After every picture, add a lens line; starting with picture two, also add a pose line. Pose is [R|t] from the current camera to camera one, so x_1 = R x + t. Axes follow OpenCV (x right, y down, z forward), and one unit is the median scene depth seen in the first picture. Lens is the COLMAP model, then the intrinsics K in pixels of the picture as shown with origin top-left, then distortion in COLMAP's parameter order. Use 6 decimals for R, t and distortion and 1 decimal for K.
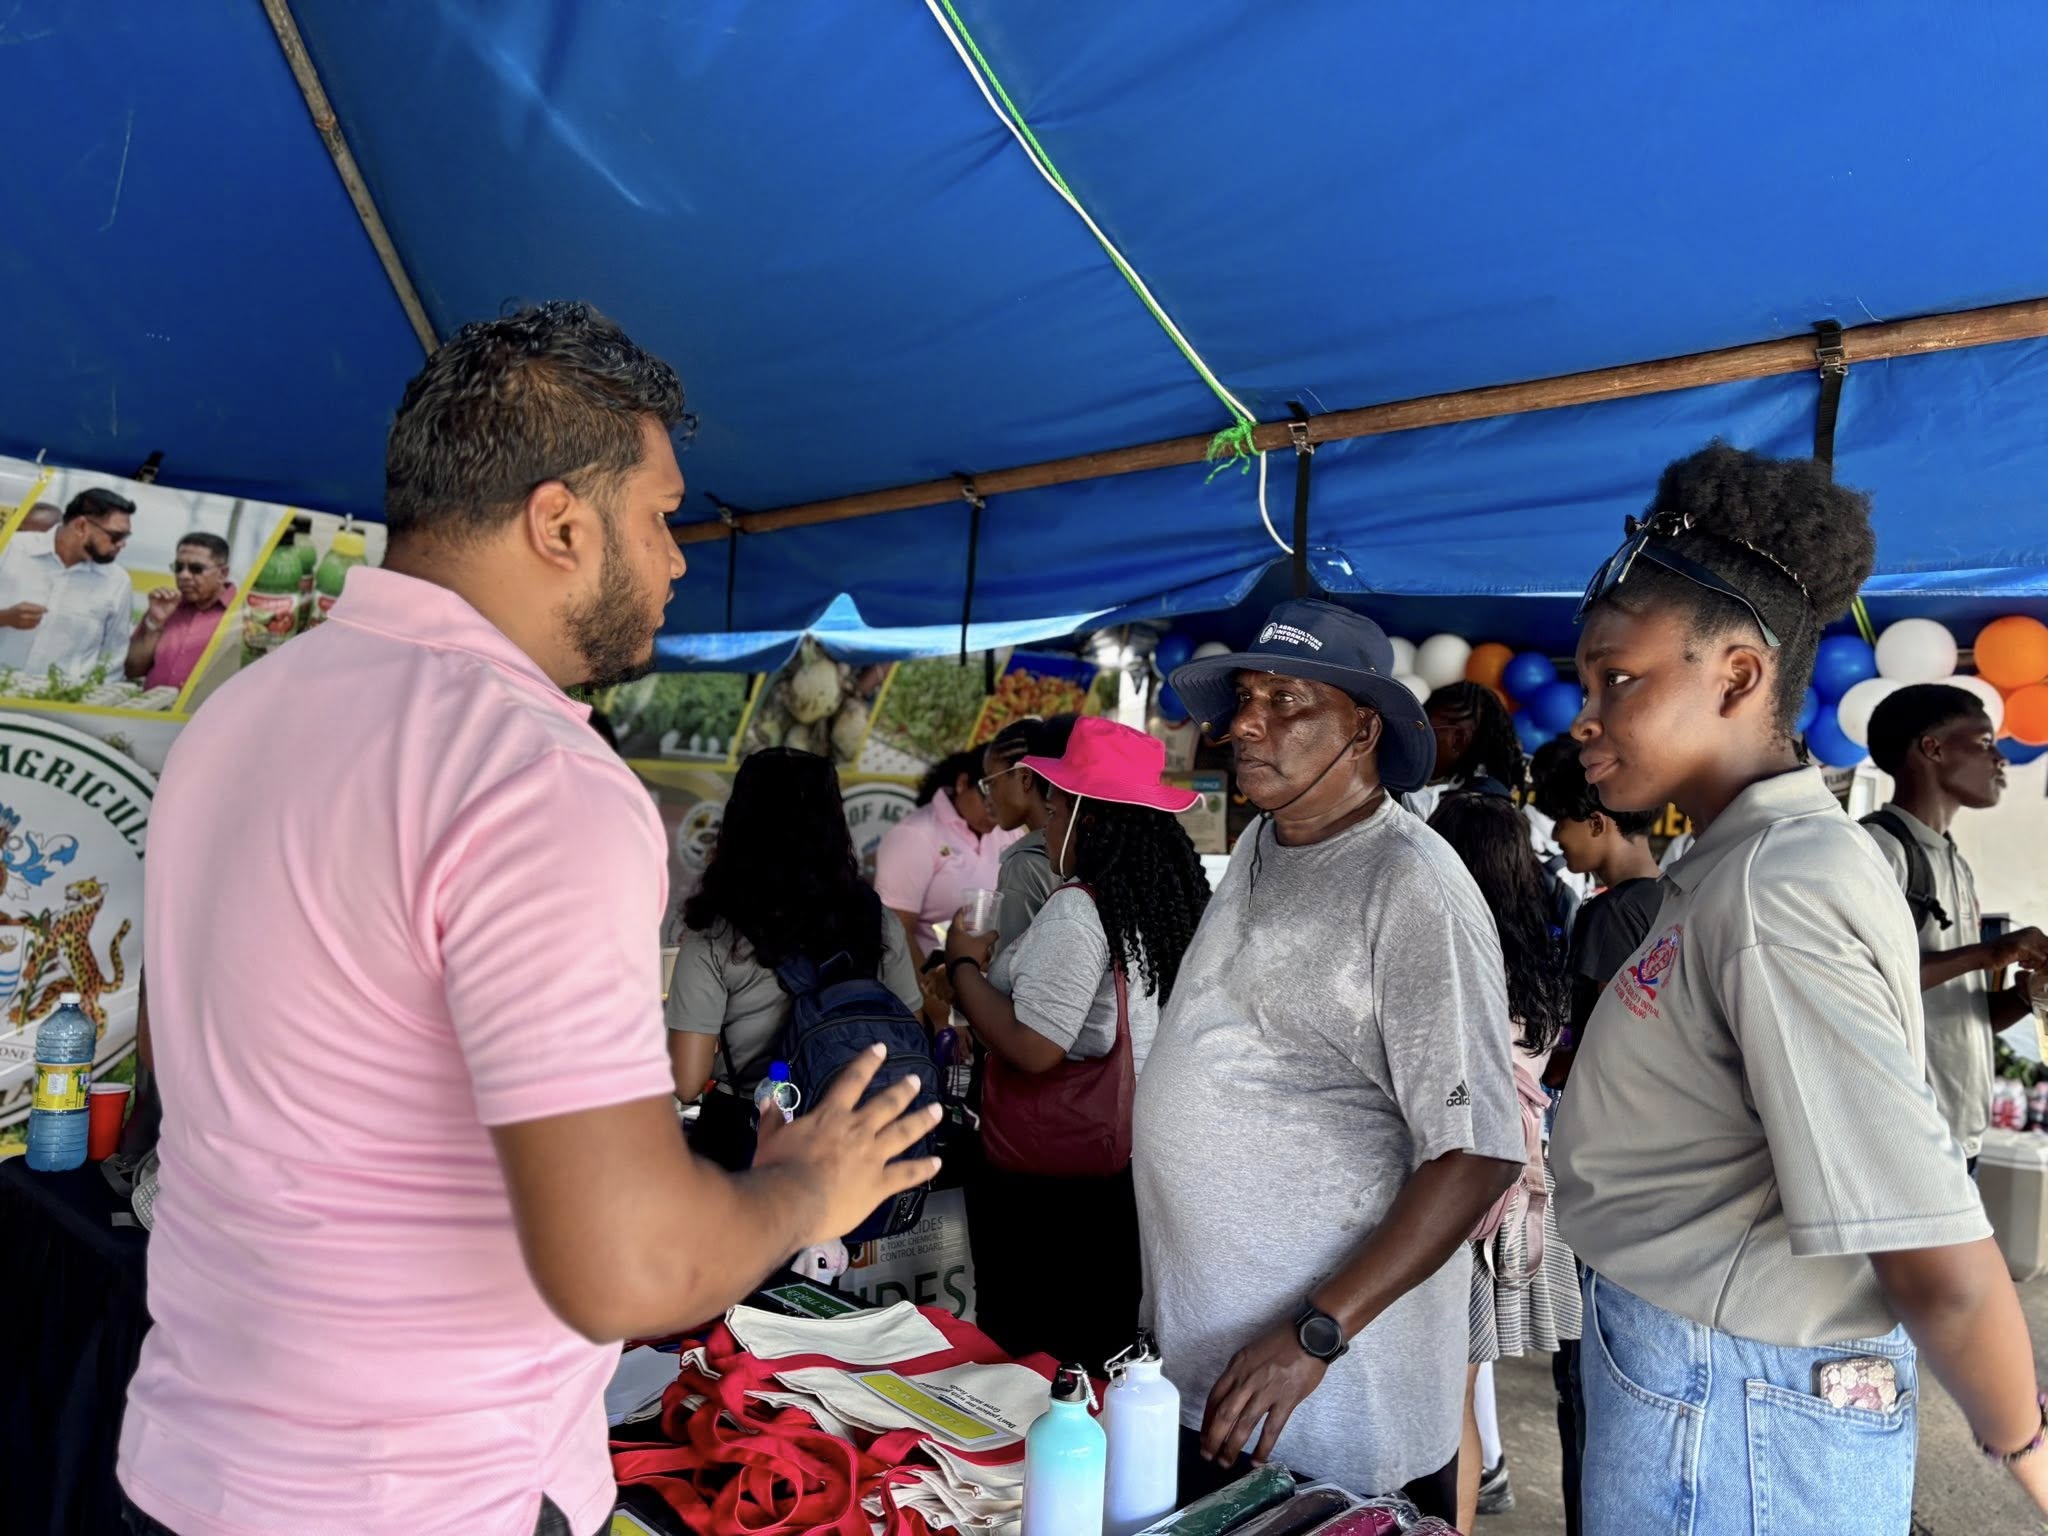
lens RADIAL K [[1580.5, 0, 1024.0], [0, 1580.5, 768.0], [0, 0, 1]] dist [-0.002082, -0.000637]
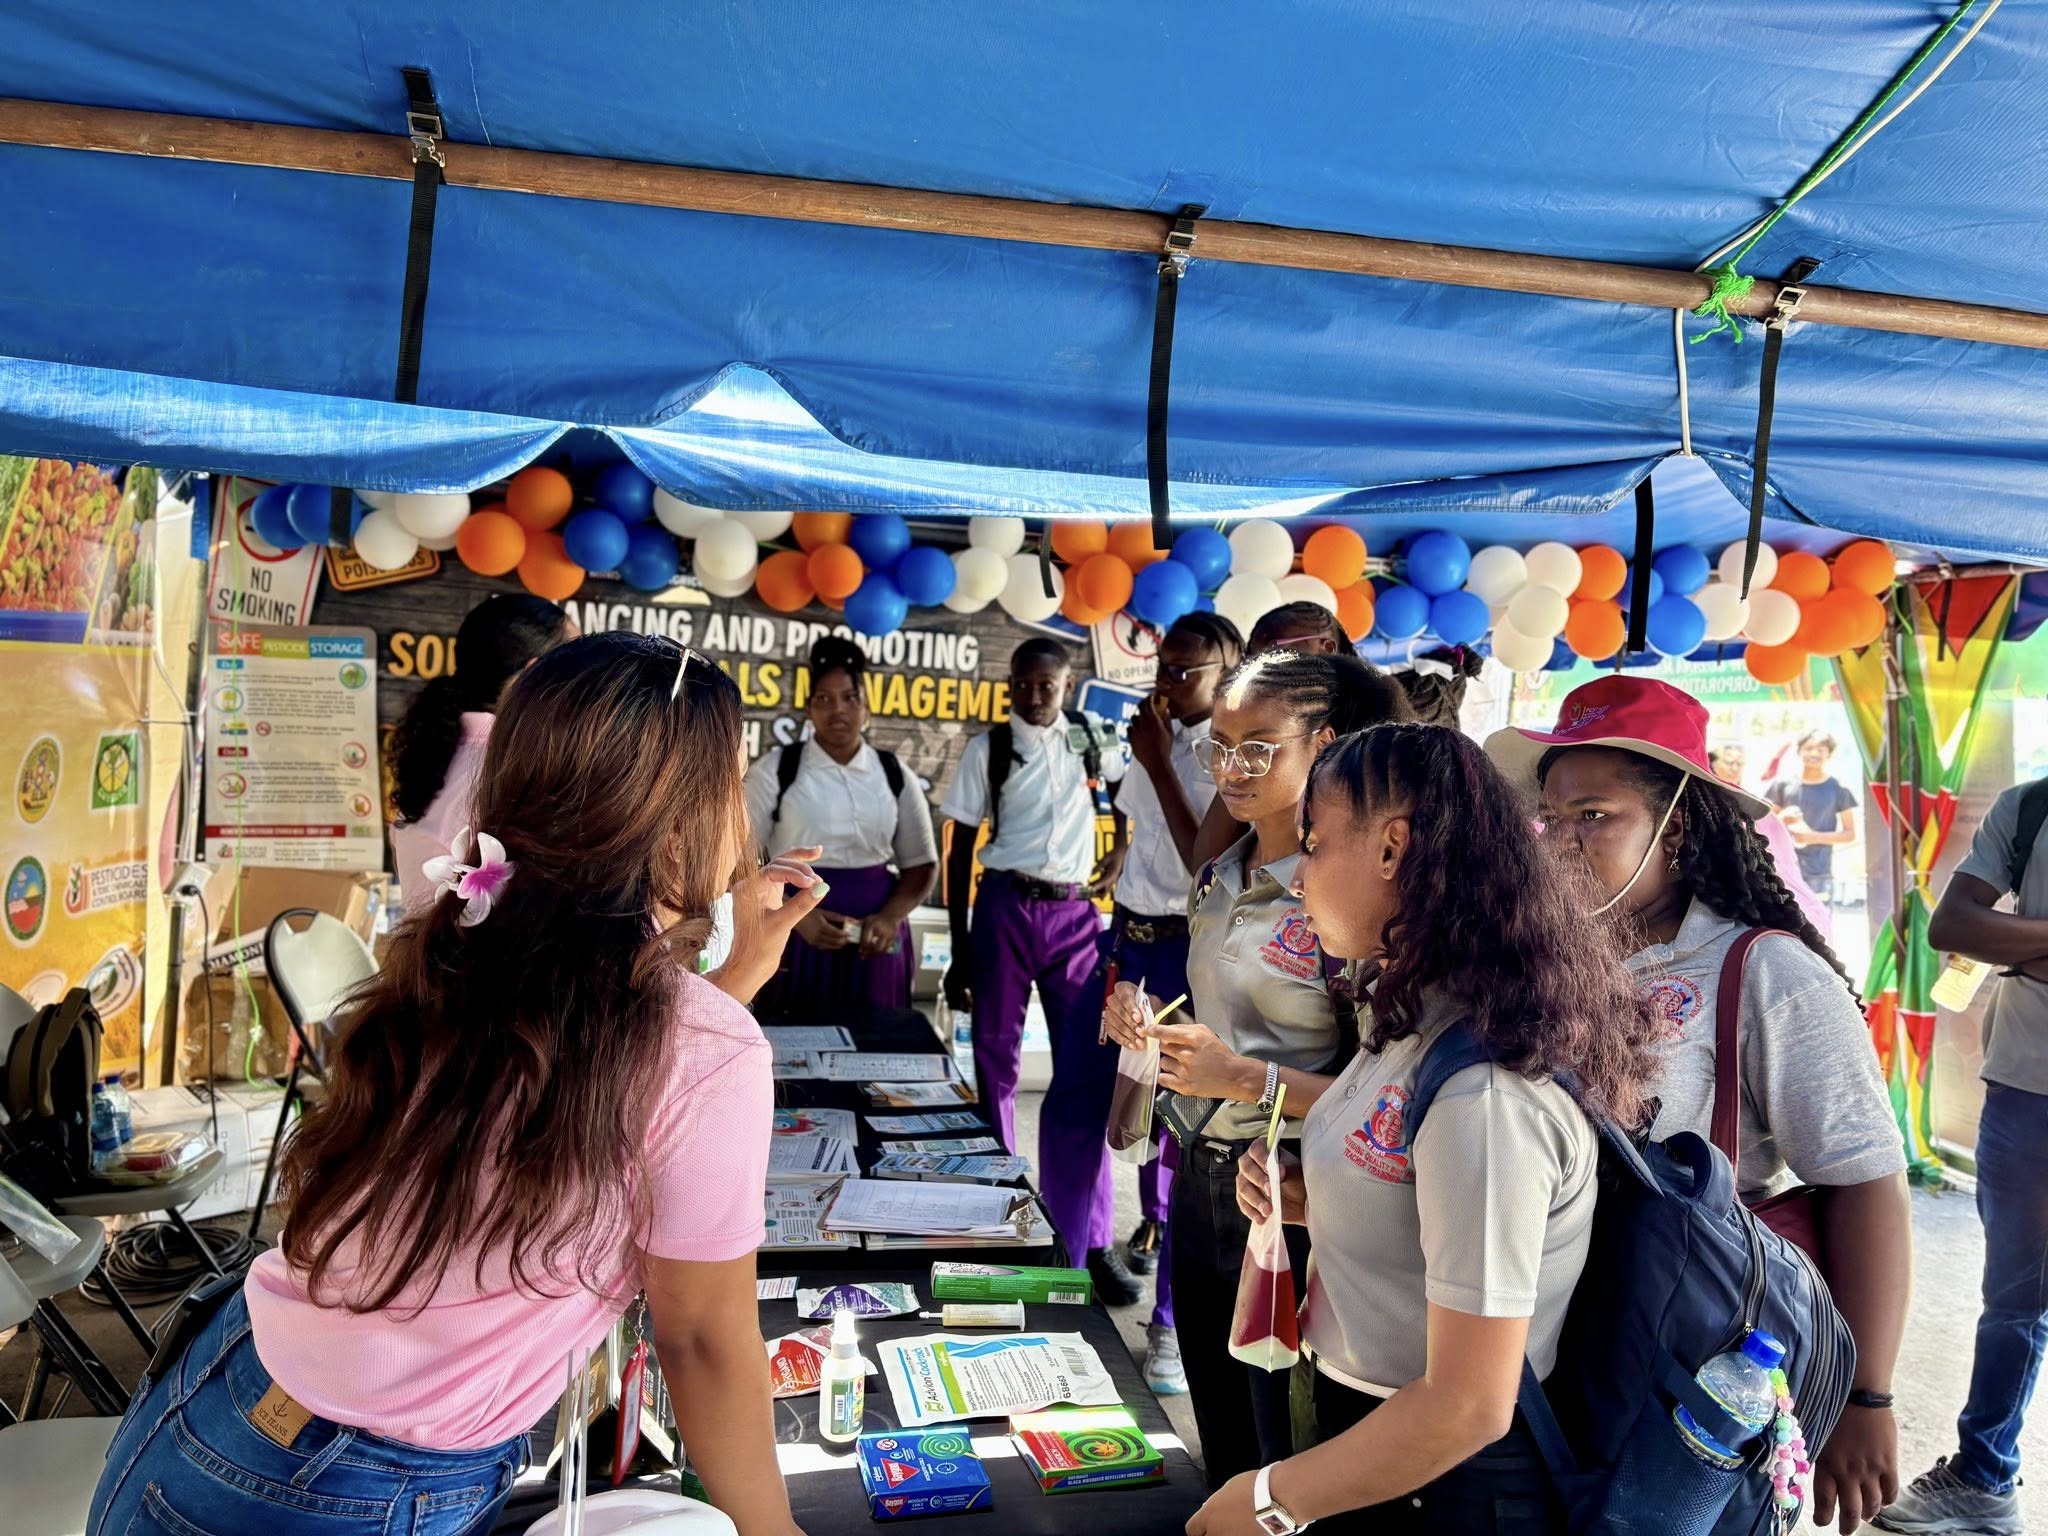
lens RADIAL K [[1580.5, 0, 1024.0], [0, 1580.5, 768.0], [0, 0, 1]] dist [-0.002082, -0.000637]
pose [[0.584450, -0.050683, 0.809846, -0.418094], [-0.048876, 0.994036, 0.097483, -0.029160], [-0.809957, -0.096556, 0.578487, 0.526428]]
